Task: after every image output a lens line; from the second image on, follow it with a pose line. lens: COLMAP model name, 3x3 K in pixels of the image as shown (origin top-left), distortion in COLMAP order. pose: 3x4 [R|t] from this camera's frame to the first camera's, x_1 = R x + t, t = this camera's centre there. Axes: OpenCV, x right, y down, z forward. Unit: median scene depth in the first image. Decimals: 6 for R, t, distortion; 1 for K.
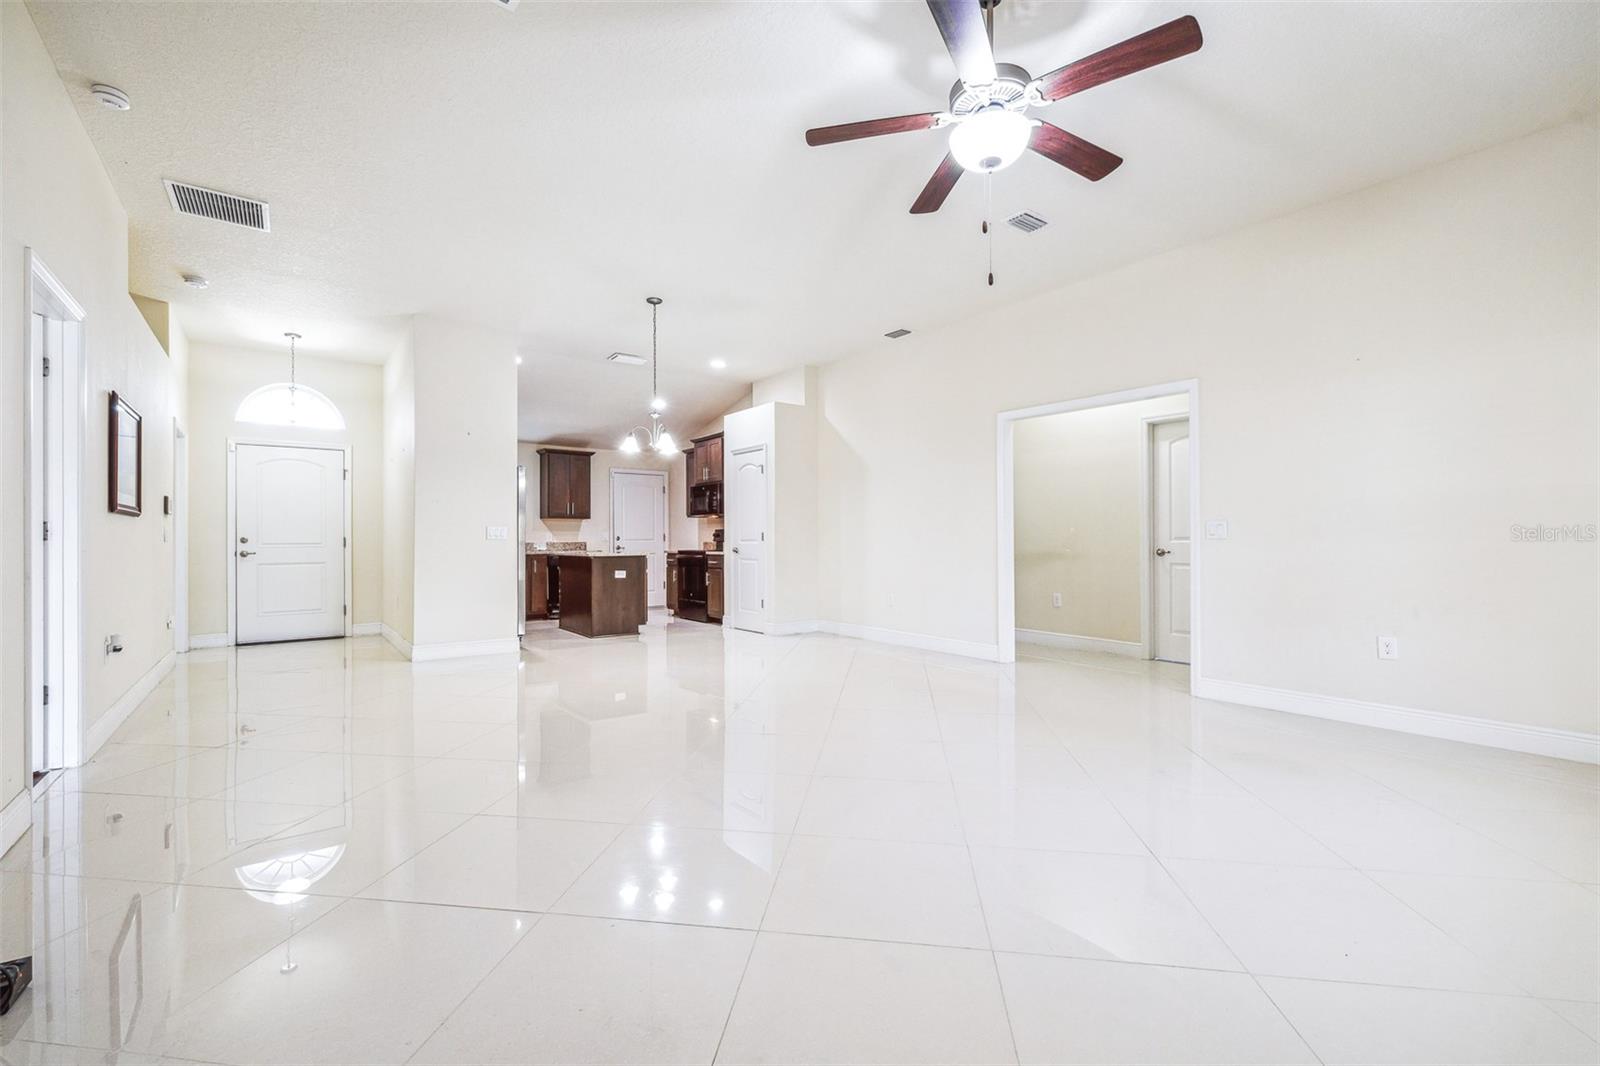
lens RADIAL K [[676.8, 0, 797.6], [0, 676.8, 536.9], [0, 0, 1]] dist [0.001679, 0.000355]
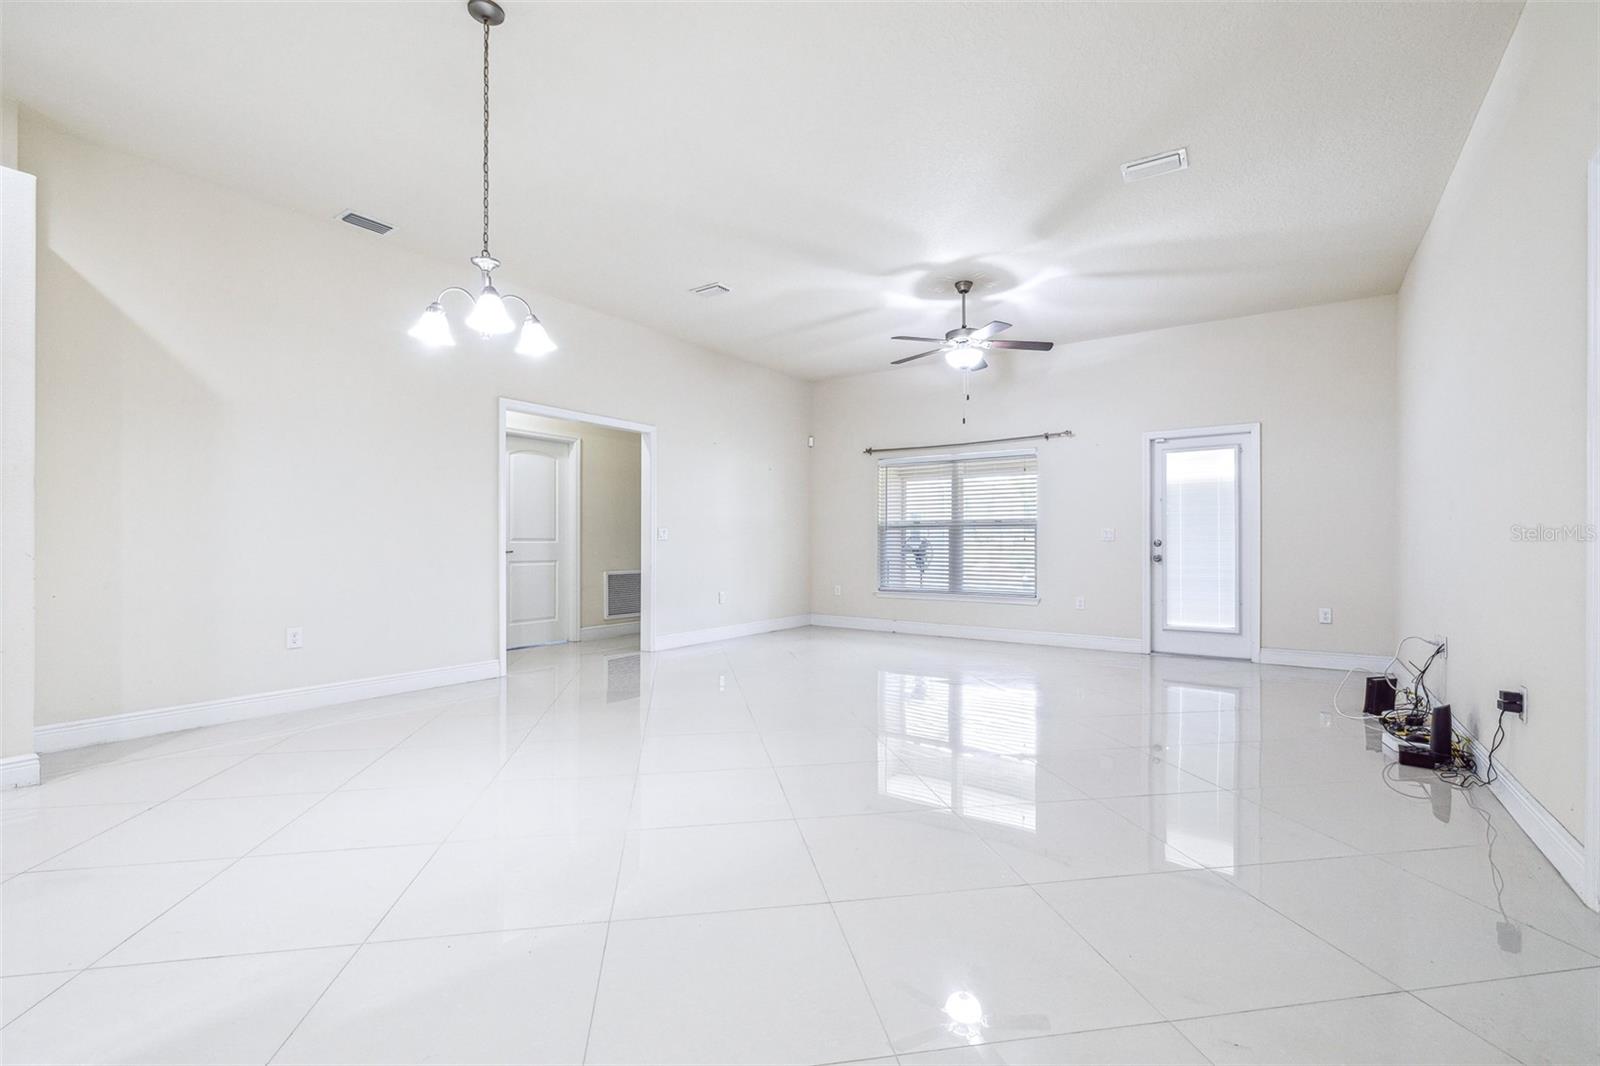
lens RADIAL K [[690.0, 0, 800.0], [0, 690.0, 533.0], [0, 0, 1]] dist [-0.031518, -0.000147]
pose [[-0.316844, 0.012181, 0.948400, -0.518353], [-0.006804, 0.999863, -0.015115, 0.005900], [-0.948453, -0.011242, -0.316717, 0.695953]]
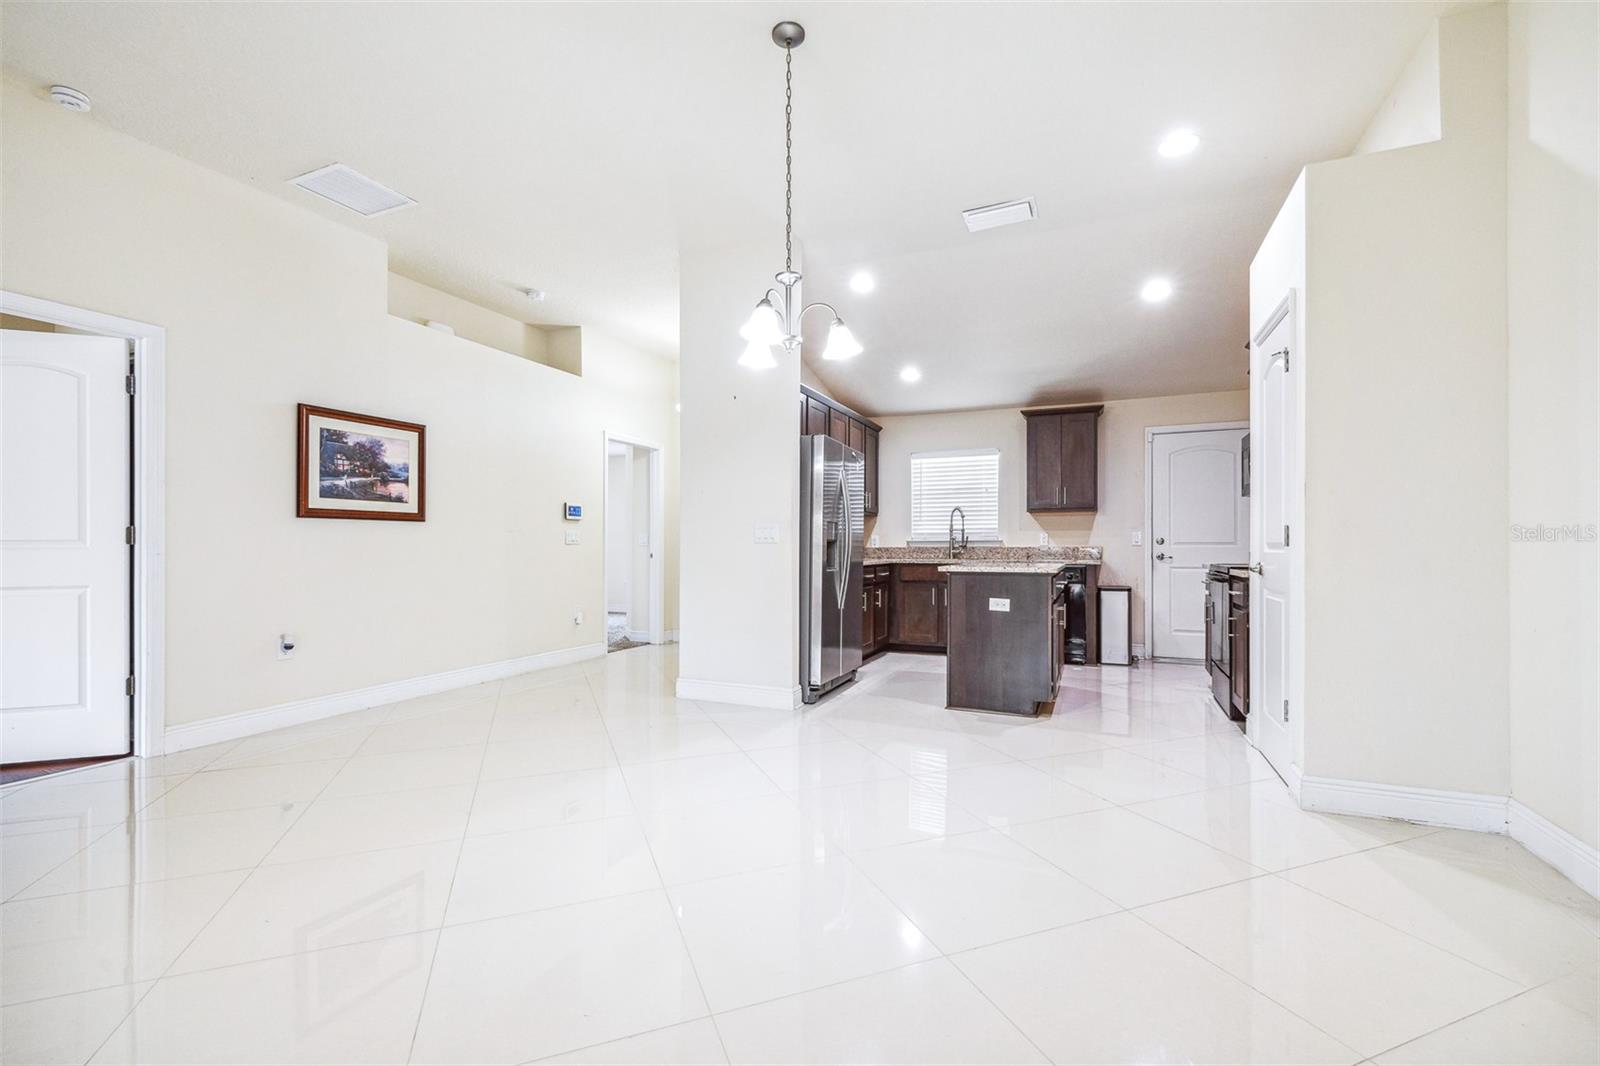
lens RADIAL K [[680.5, 0, 800.4], [0, 680.5, 543.1], [0, 0, 1]] dist [0.002279, 0.000140]
pose [[0.488198, 0.001639, -0.872731, 0.151546], [0.002569, 0.999991, 0.003316, 0.001614], [0.872729, -0.003861, 0.488190, 0.573425]]
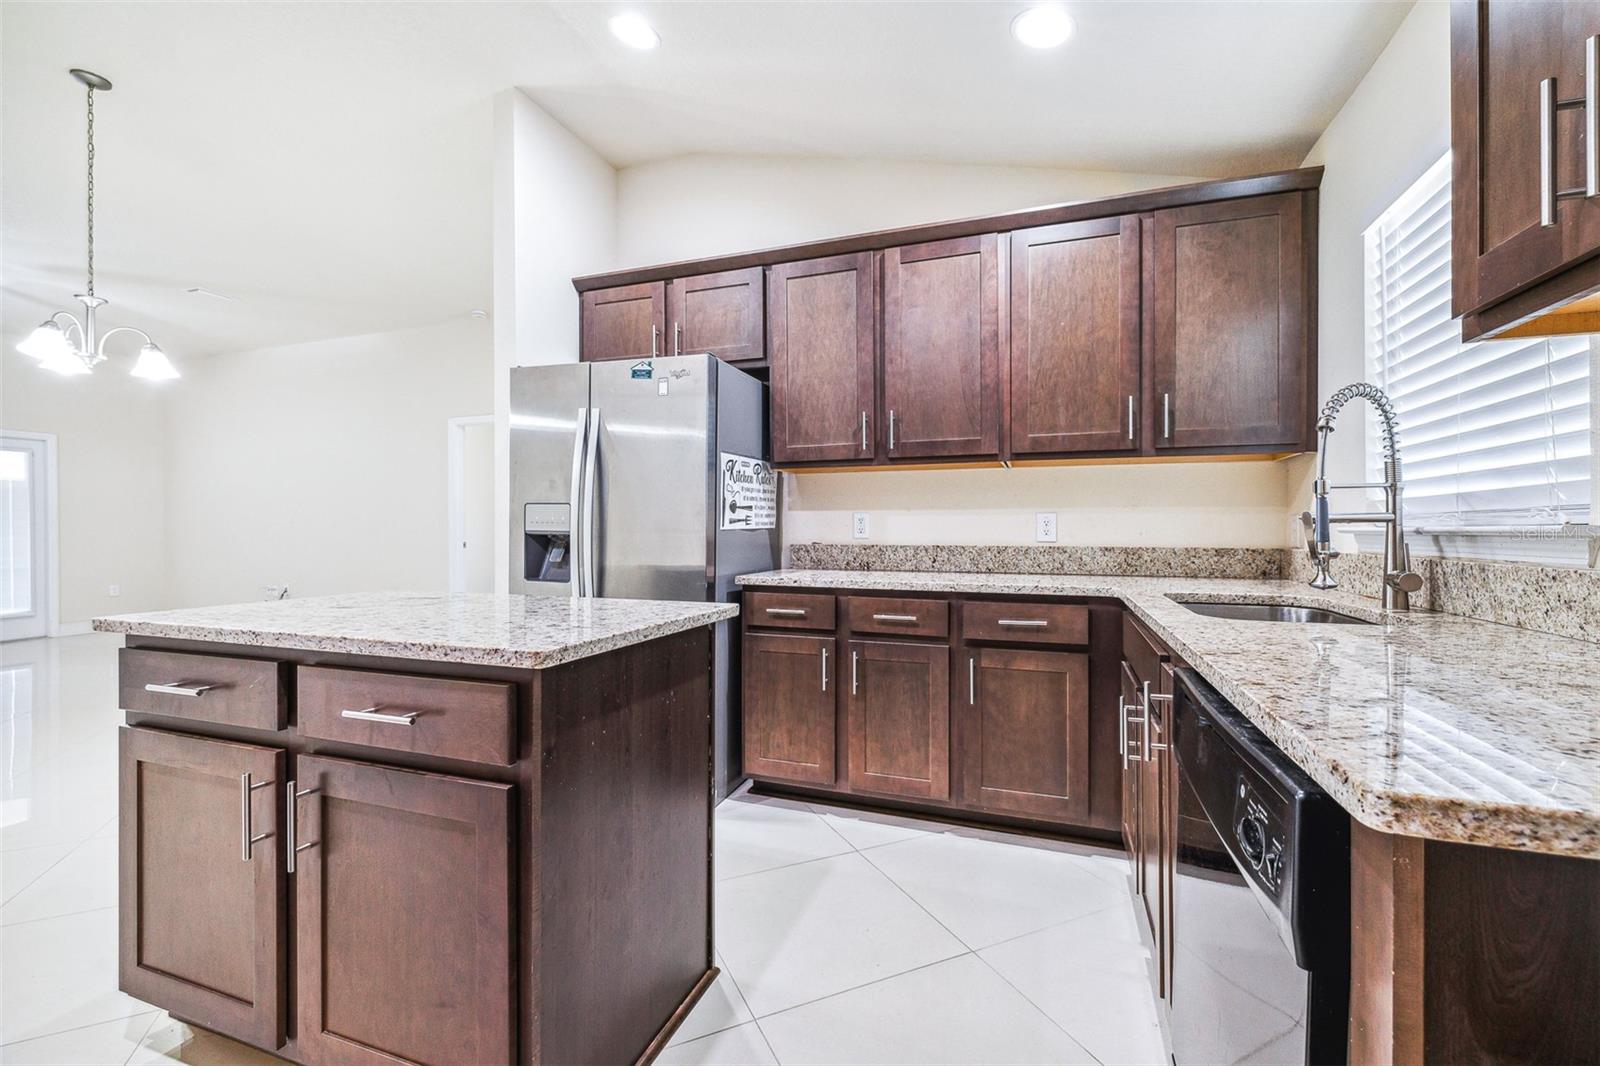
lens RADIAL K [[680.6, 0, 802.8], [0, 680.6, 535.7], [0, 0, 1]] dist [0.001874, 0.000308]
pose [[-0.837218, 0.011296, -0.546753, -0.283429], [0.007276, 0.999928, 0.009518, 0.000184], [0.546821, 0.003990, -0.837240, 1.283857]]
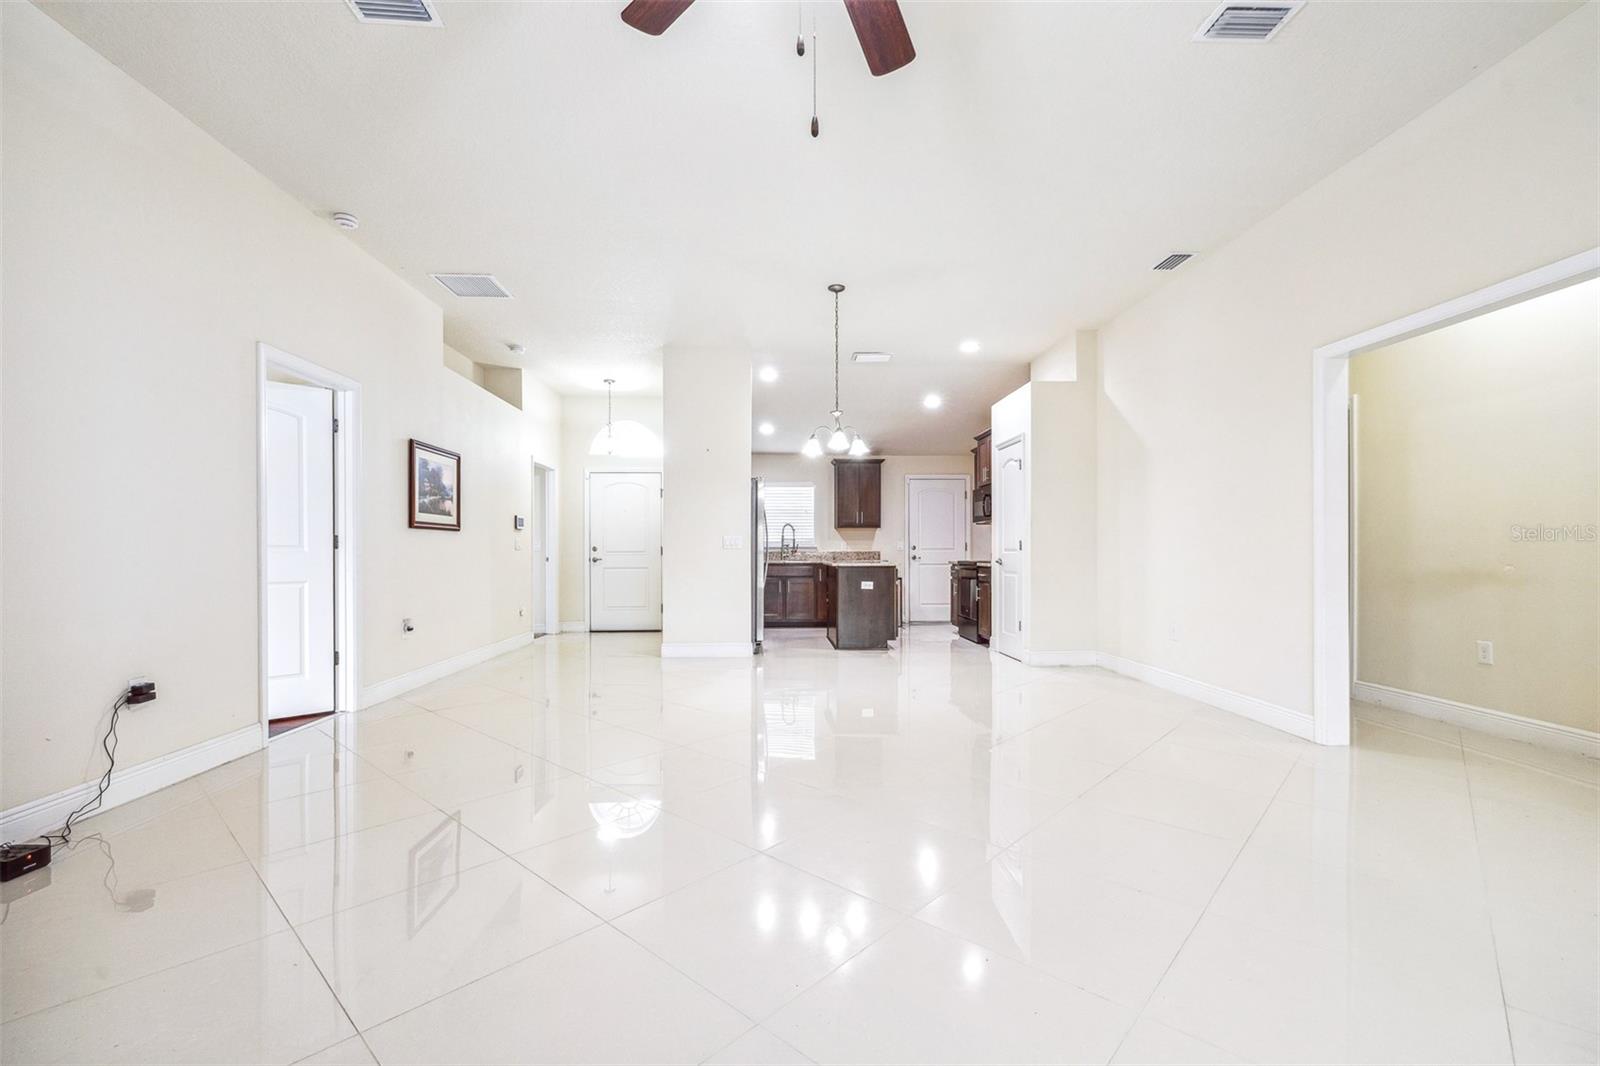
lens RADIAL K [[685.4, 0, 798.0], [0, 685.4, 548.0], [0, 0, 1]] dist [0.000269, -0.000825]
pose [[0.825630, 0.000321, -0.564212, 0.199137], [0.000827, 0.999998, 0.001779, 0.001239], [0.564211, -0.001935, 0.825628, 0.149689]]
